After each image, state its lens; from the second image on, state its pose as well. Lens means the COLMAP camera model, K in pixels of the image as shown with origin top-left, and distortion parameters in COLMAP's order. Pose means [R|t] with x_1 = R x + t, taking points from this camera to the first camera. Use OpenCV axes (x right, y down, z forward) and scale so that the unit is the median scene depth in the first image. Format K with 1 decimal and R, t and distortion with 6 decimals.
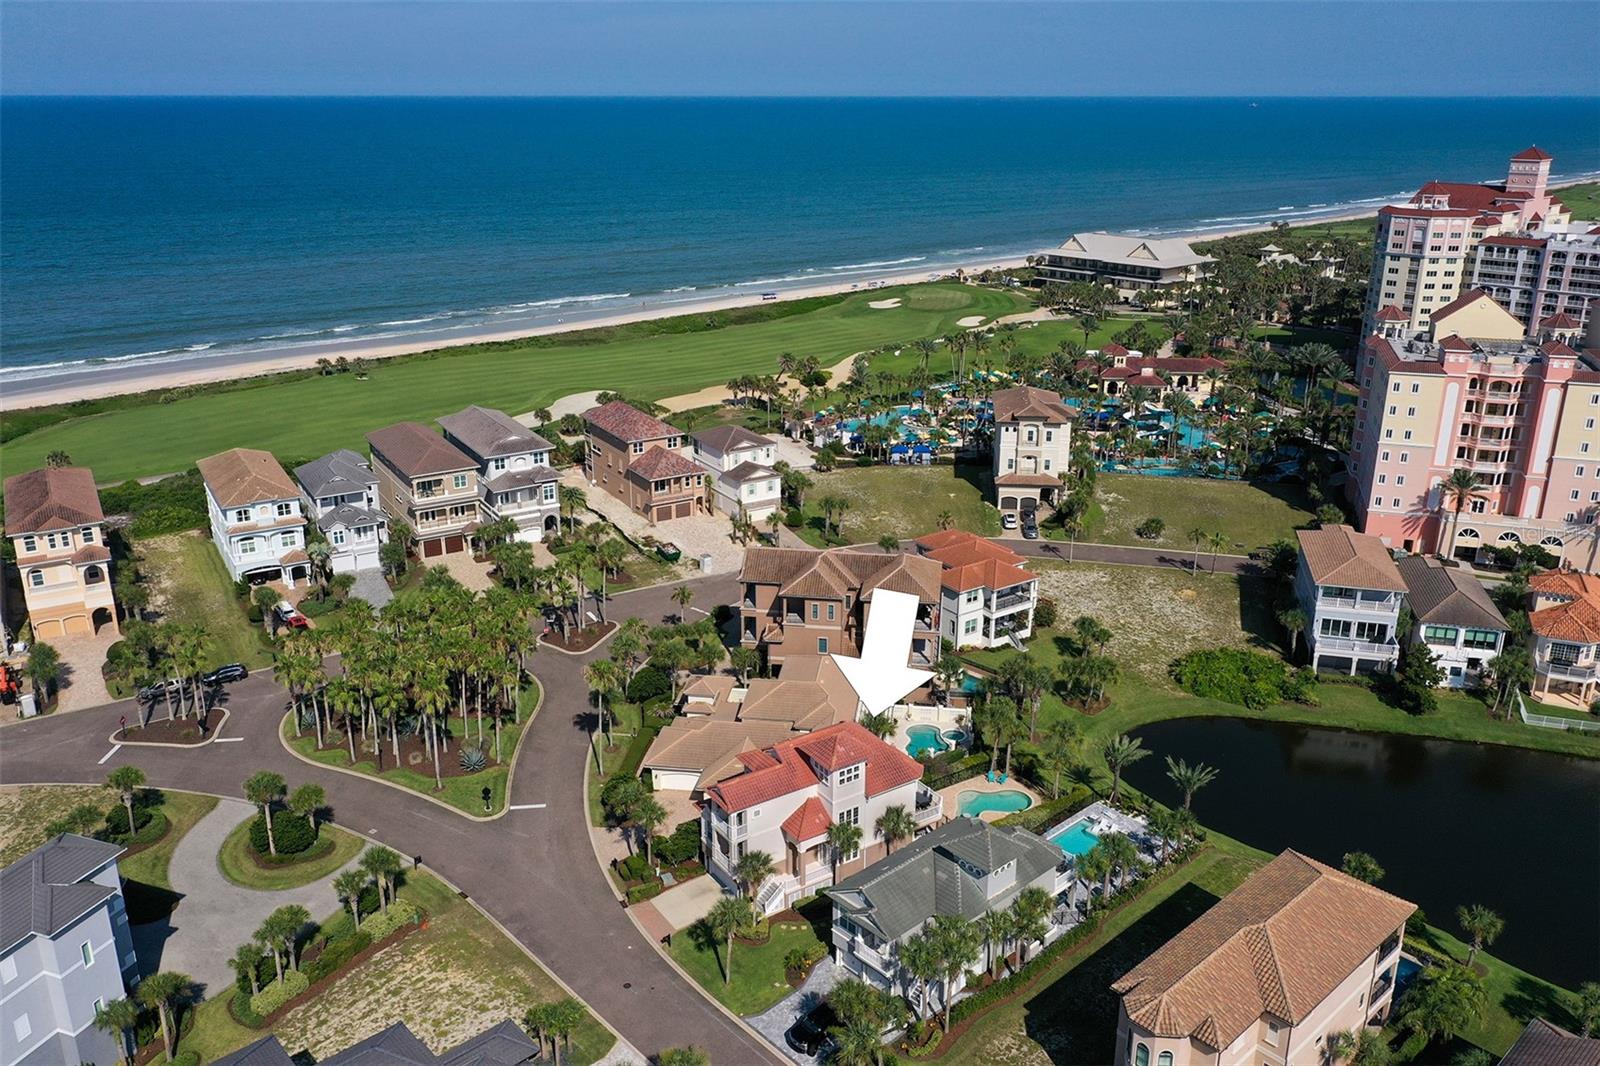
lens RADIAL K [[1266.6, 0, 800.5], [0, 1266.6, 522.0], [0, 0, 1]] dist [0.008889, 0.000420]
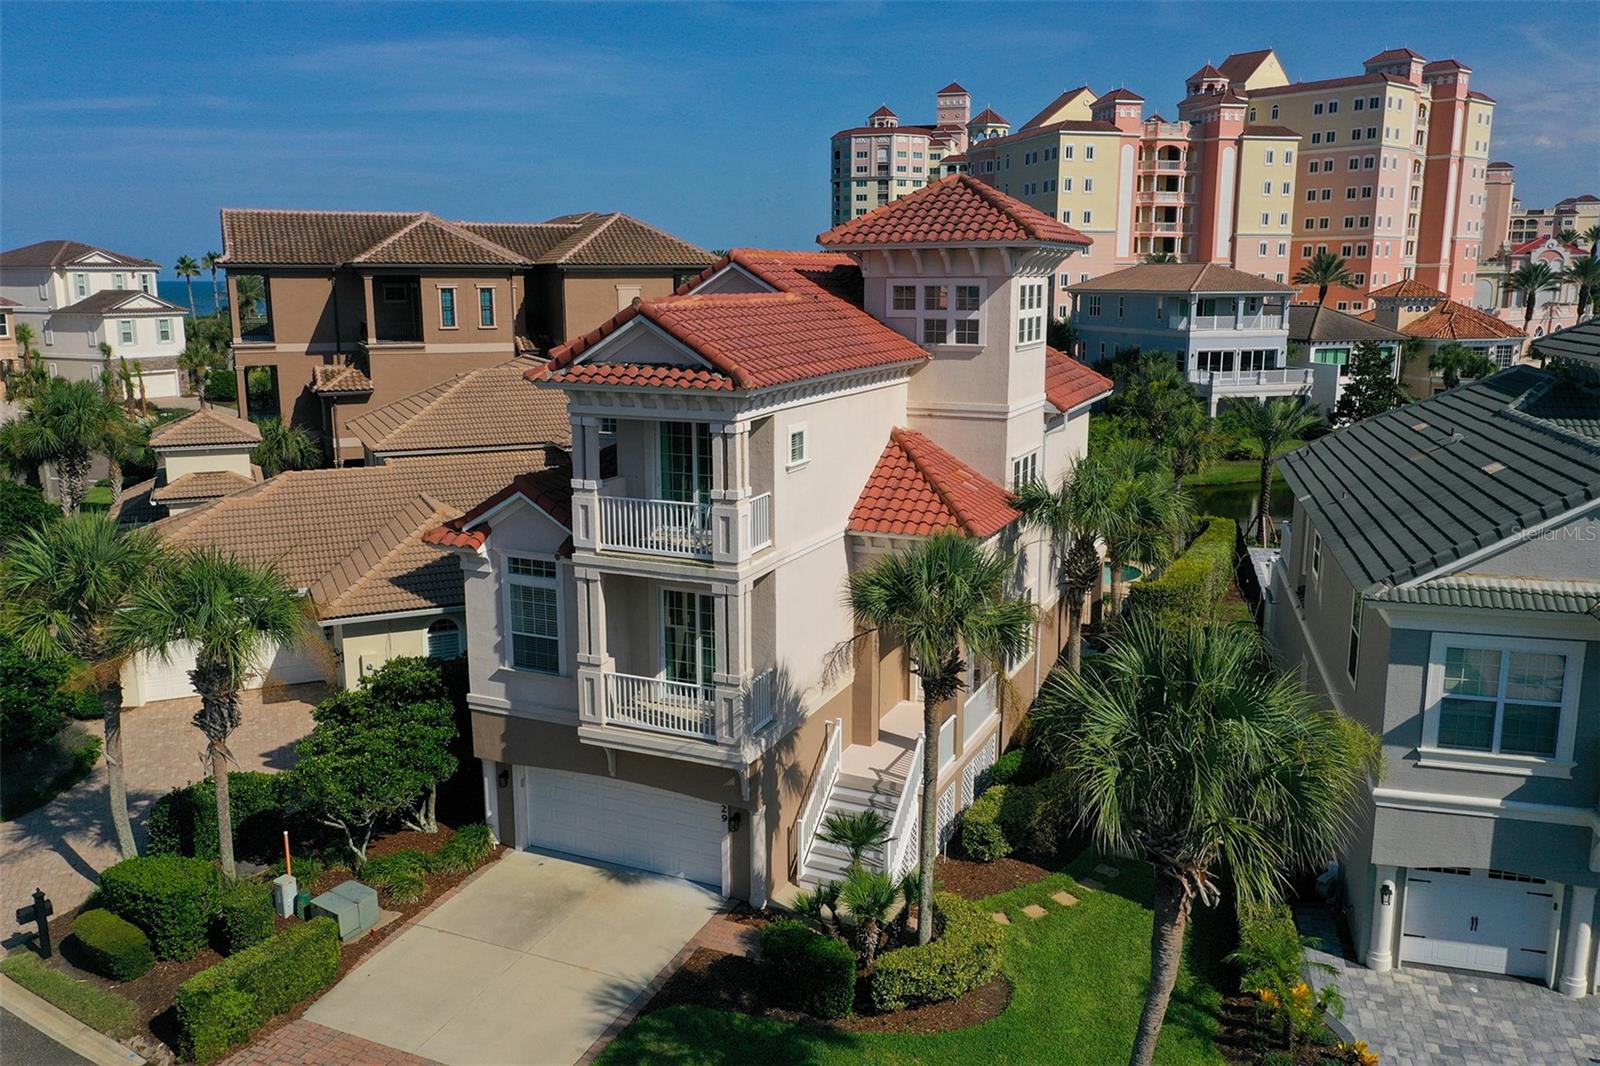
lens RADIAL K [[1266.6, 0, 801.8], [0, 1266.6, 524.4], [0, 0, 1]] dist [0.008889, 0.000420]
pose [[0.847703, -0.104772, 0.520021, -0.087588], [0.174589, 0.980791, -0.086997, 0.152044], [-0.500917, 0.164538, 0.849711, 0.468715]]
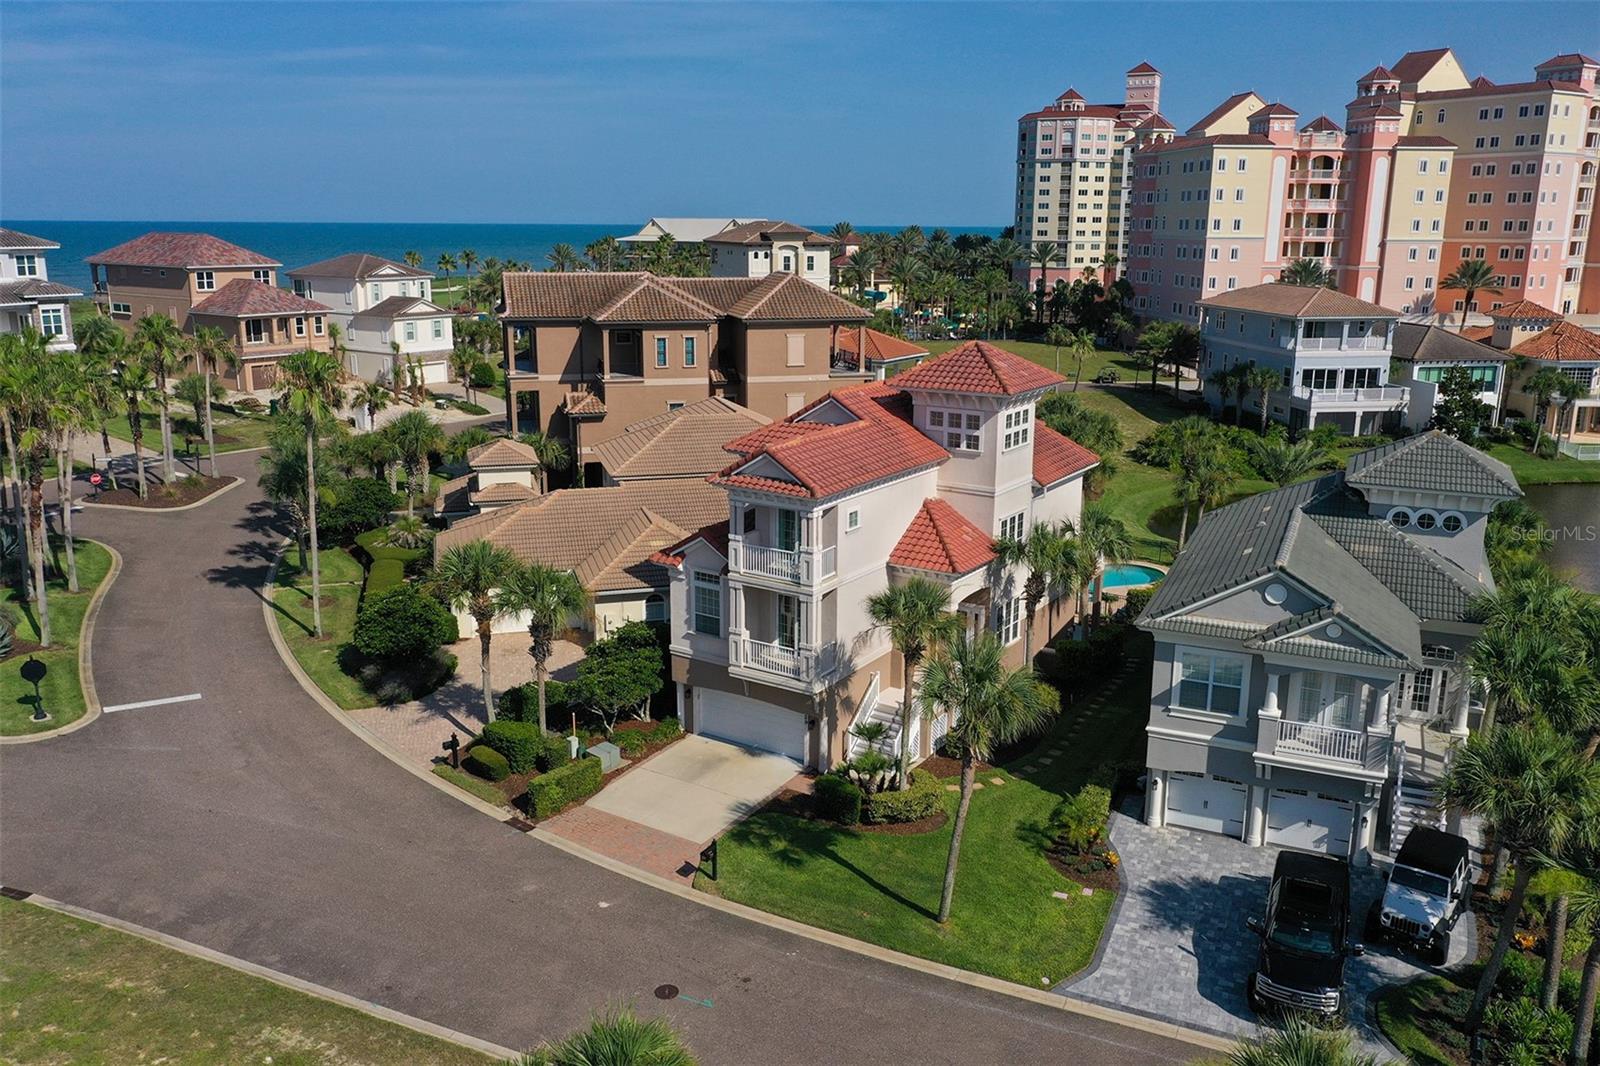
lens RADIAL K [[1266.6, 0, 801.0], [0, 1266.6, 527.9], [0, 0, 1]] dist [0.008889, 0.000420]
pose [[0.920150, -0.088393, 0.381460, -0.117333], [0.122598, 0.990242, -0.066266, 0.148643], [-0.371880, 0.107741, 0.922007, 0.367288]]
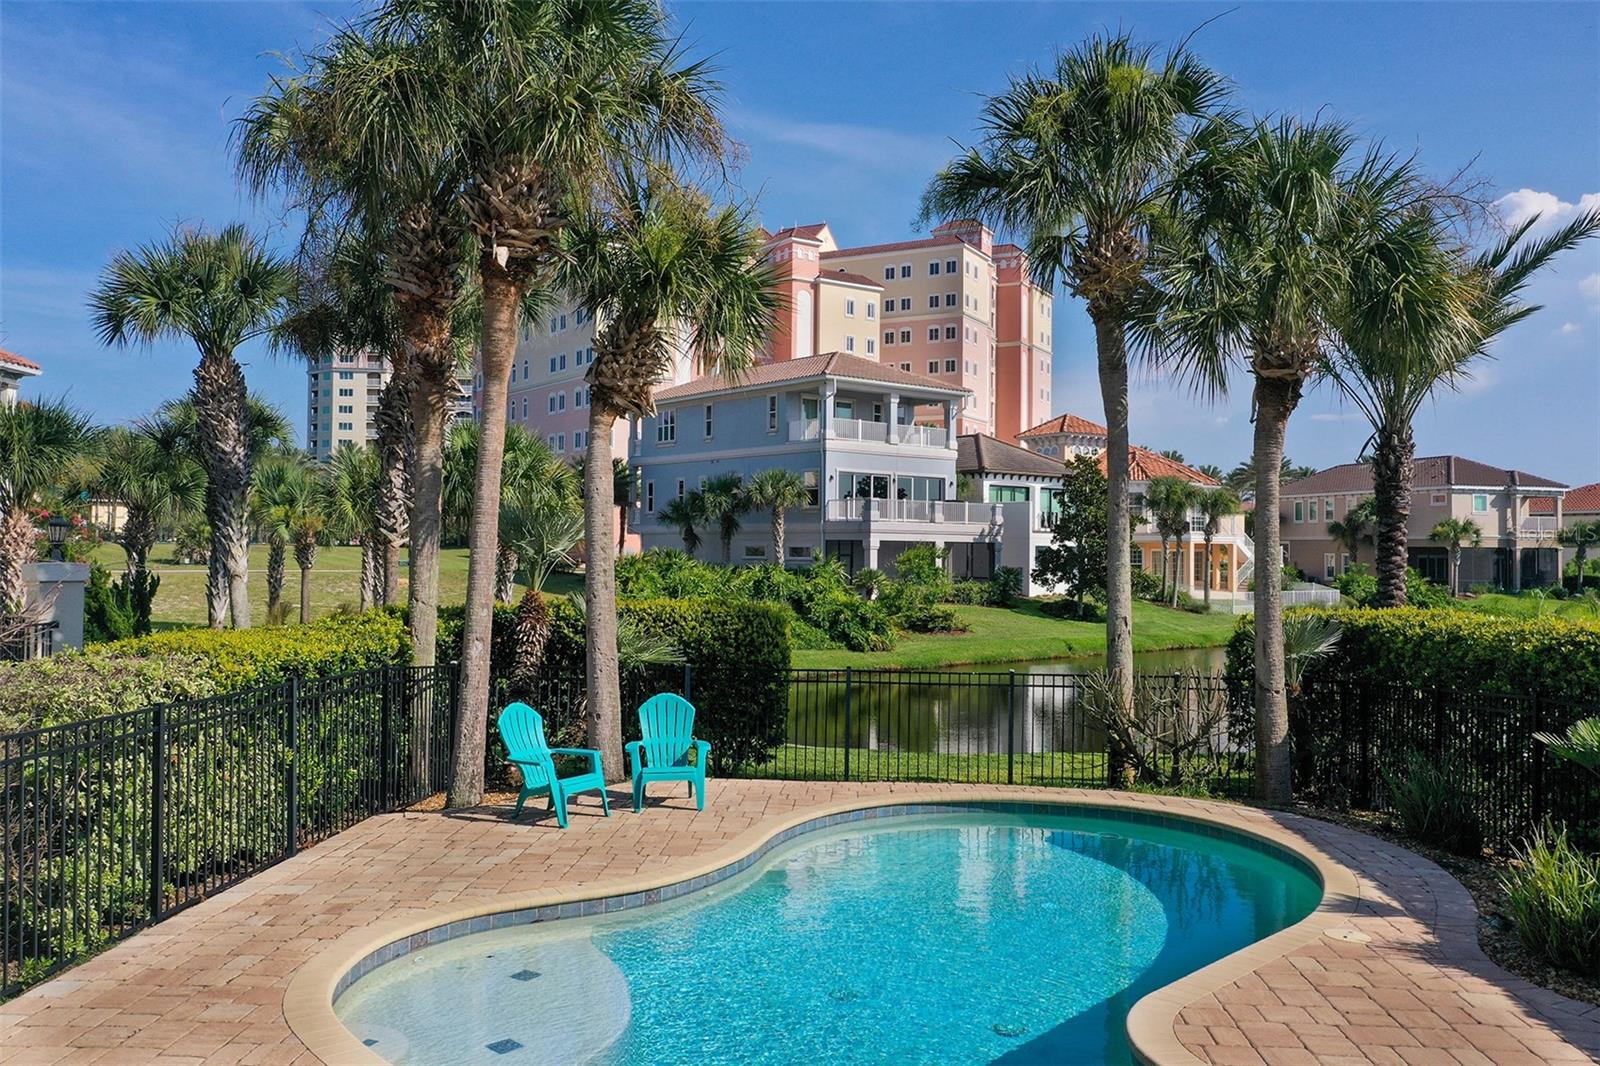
lens RADIAL K [[1266.6, 0, 801.9], [0, 1266.6, 534.1], [0, 0, 1]] dist [0.008889, 0.000420]
pose [[0.597987, 0.014735, 0.801371, 0.065533], [0.251018, 0.946089, -0.204707, 0.144851], [-0.761185, 0.323571, 0.562050, 0.651792]]
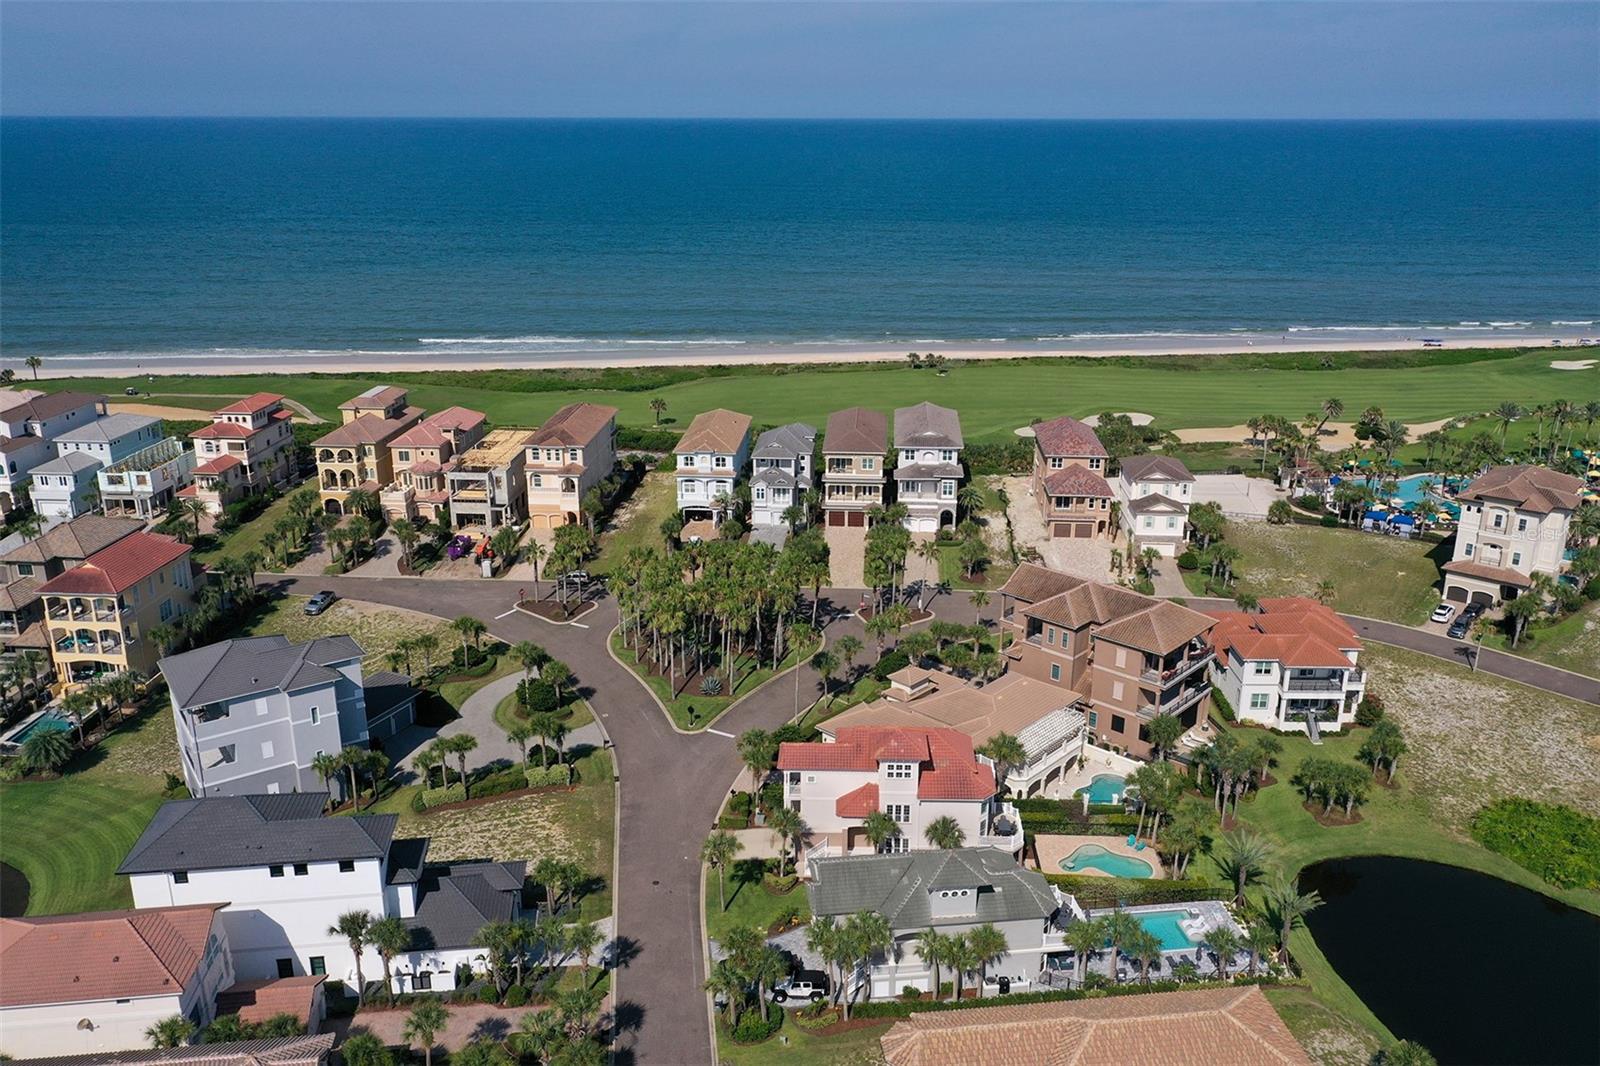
lens RADIAL K [[1266.6, 0, 798.9], [0, 1266.6, 521.1], [0, 0, 1]] dist [0.008889, 0.000420]
pose [[0.814885, 0.178455, -0.551467, 0.296251], [-0.188111, 0.981349, 0.039599, -0.015280], [0.548249, 0.071468, 0.833256, 0.045899]]
